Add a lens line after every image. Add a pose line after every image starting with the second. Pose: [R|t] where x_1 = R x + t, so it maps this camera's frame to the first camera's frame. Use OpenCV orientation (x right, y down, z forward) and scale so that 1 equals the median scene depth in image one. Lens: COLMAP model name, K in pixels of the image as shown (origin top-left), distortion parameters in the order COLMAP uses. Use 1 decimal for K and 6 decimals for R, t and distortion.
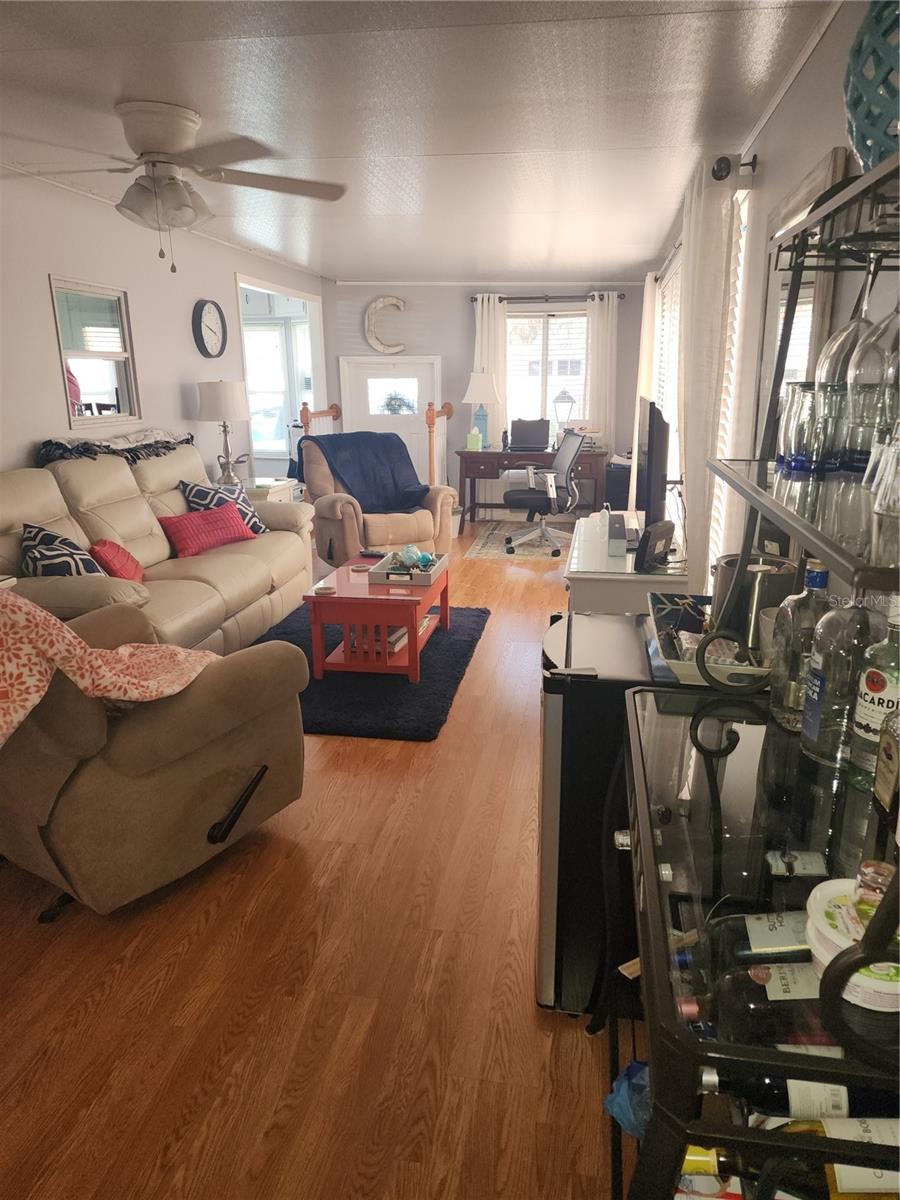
lens RADIAL K [[806.8, 0, 447.1], [0, 806.8, 604.4], [0, 0, 1]] dist [0.086027, -0.078605]
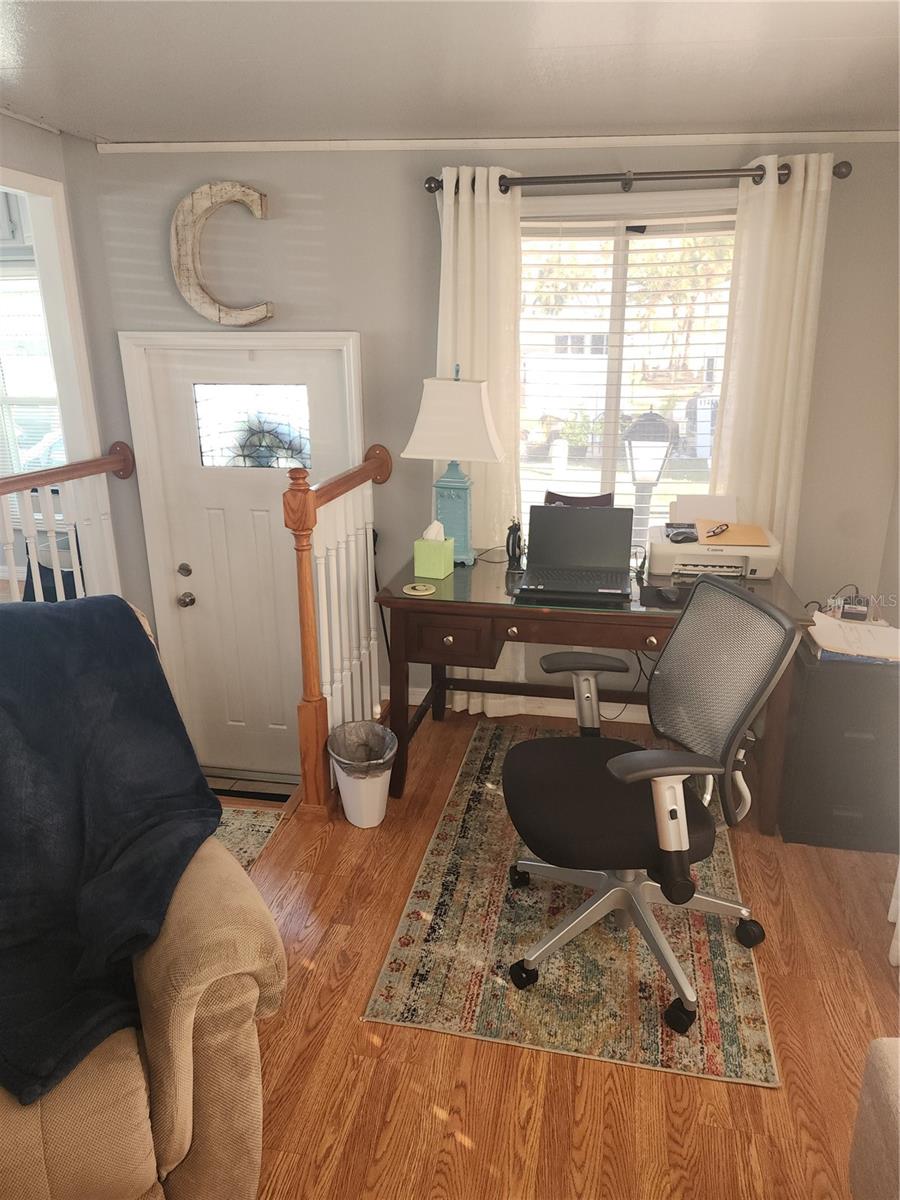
lens RADIAL K [[806.8, 0, 458.3], [0, 806.8, 594.3], [0, 0, 1]] dist [0.086027, -0.078605]
pose [[0.999921, 0.008392, -0.009366, 0.048130], [-0.008229, 0.999817, 0.017267, -0.186558], [0.009509, -0.017188, 0.999807, 0.604485]]
